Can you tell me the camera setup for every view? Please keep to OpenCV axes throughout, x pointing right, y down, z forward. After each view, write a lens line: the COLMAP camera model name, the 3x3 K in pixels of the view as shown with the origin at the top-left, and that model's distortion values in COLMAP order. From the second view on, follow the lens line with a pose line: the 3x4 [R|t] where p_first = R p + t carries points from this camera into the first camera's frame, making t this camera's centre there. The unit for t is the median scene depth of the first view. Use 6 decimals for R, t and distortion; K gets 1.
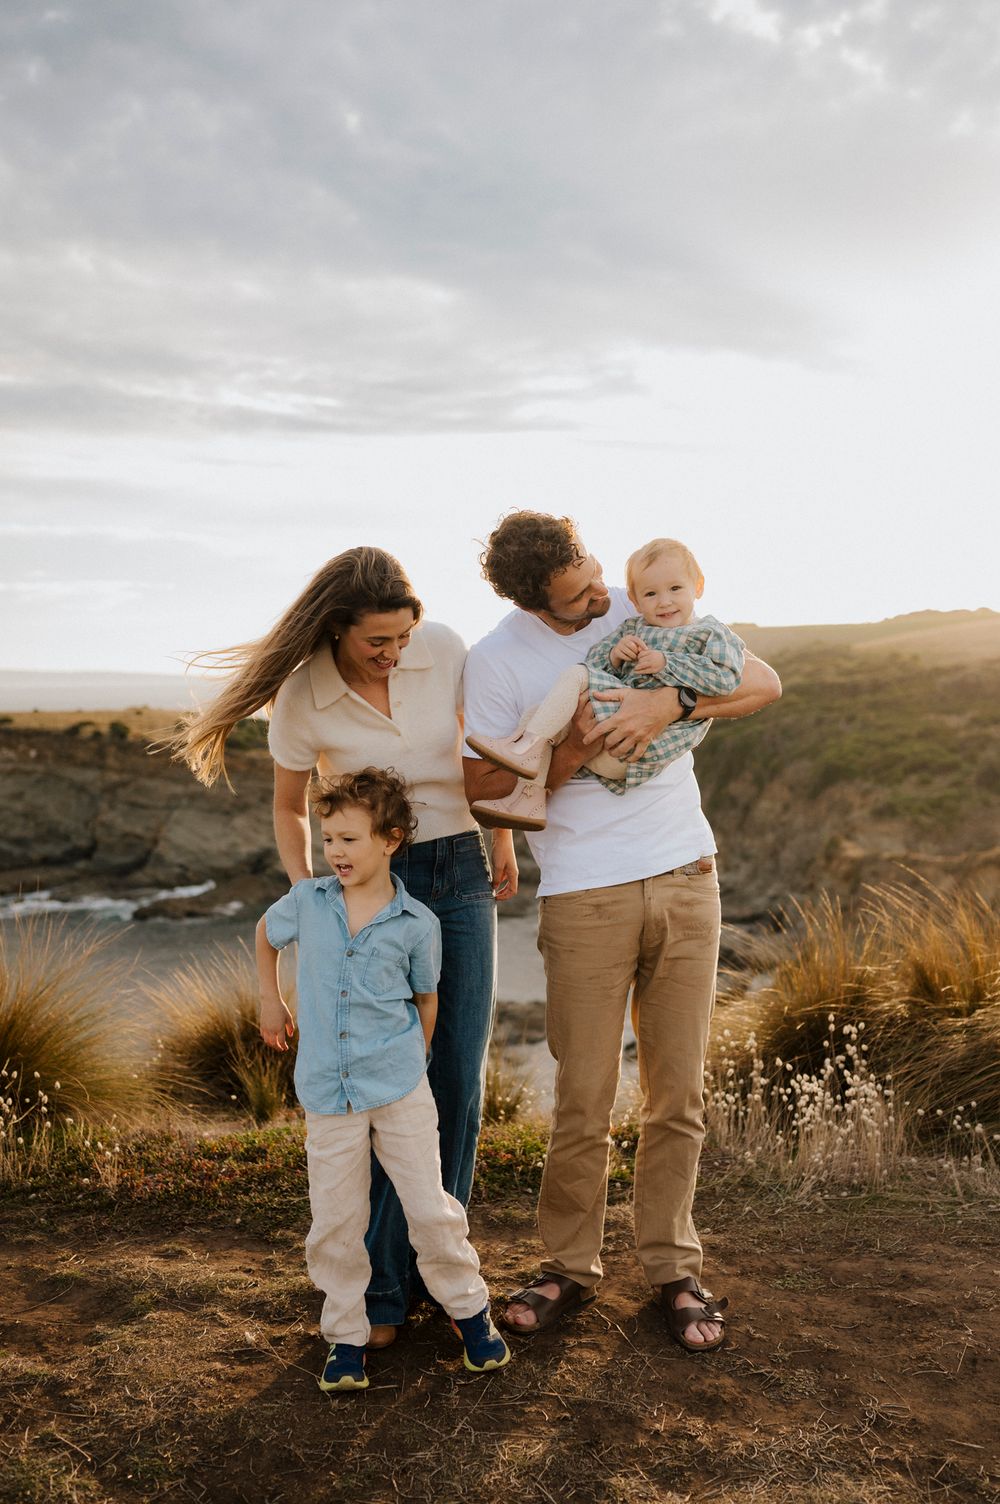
lens RADIAL K [[1530.1, 0, 500.8], [0, 1530.1, 752.0], [0, 0, 1]] dist [-0.007713, 0.006448]
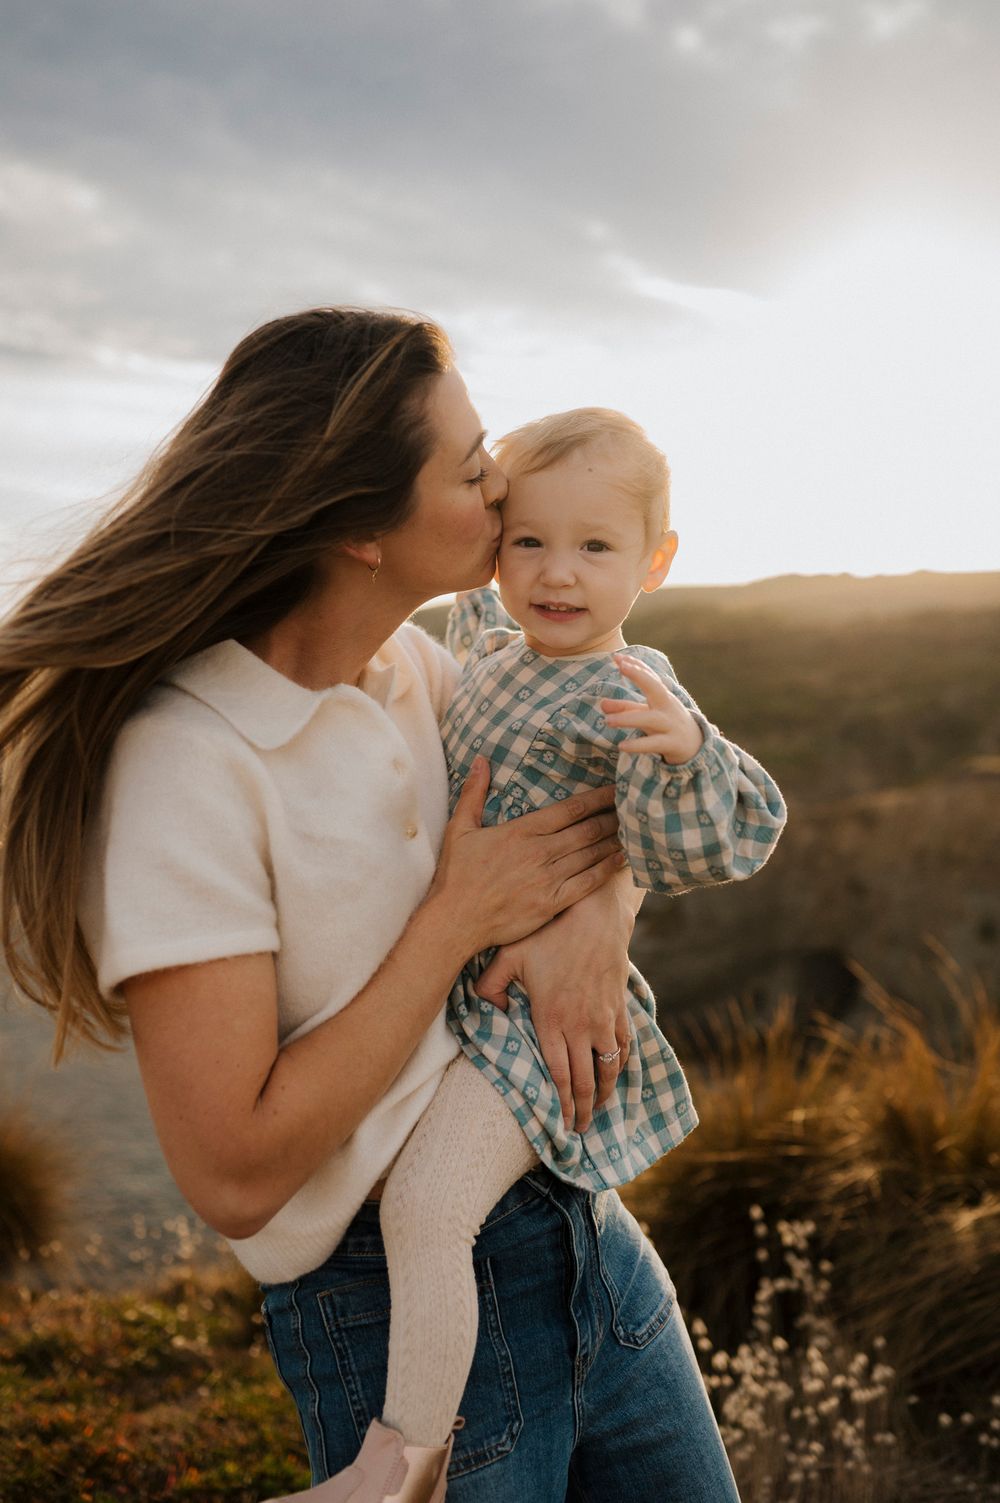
lens RADIAL K [[1490.0, 0, 504.1], [0, 1490.0, 700.2], [0, 0, 1]] dist [-0.008734, 0.006323]
pose [[0.996583, 0.007944, 0.082216, 0.061106], [-0.007660, 0.999964, -0.003772, -0.038932], [-0.082243, 0.003130, 0.996607, 0.447998]]
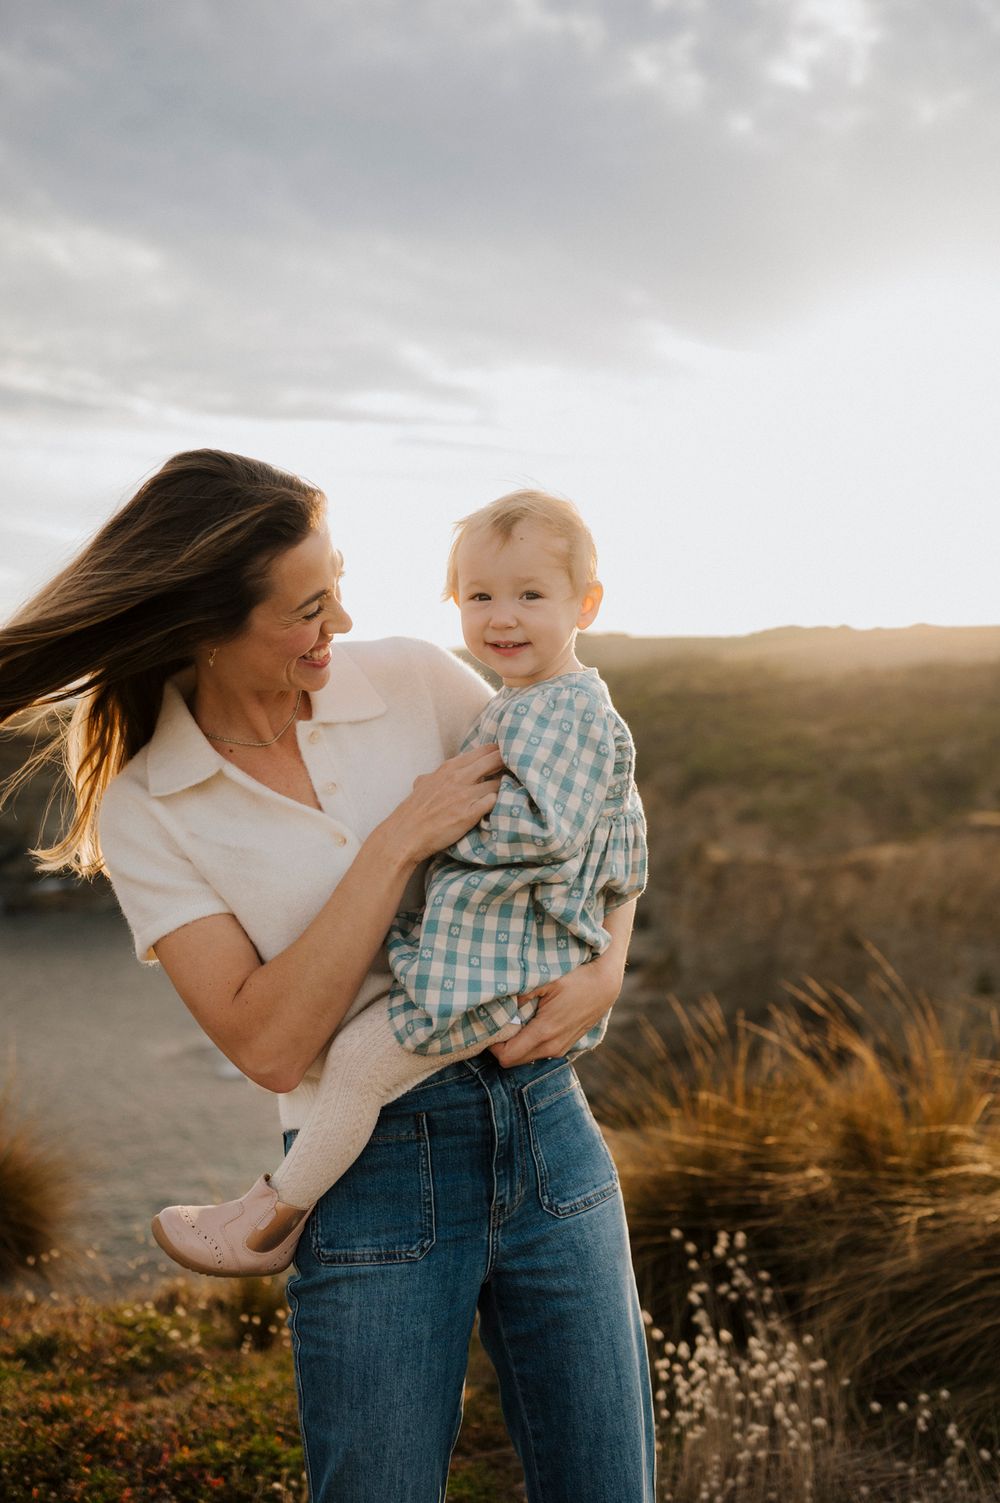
lens RADIAL K [[1487.9, 0, 524.9], [0, 1487.9, 697.1], [0, 0, 1]] dist [-0.011487, 0.008394]
pose [[0.995133, 0.024835, 0.095362, 0.064768], [-0.021266, 0.999041, -0.038269, -0.032748], [-0.096221, 0.036055, 0.994707, 0.391862]]
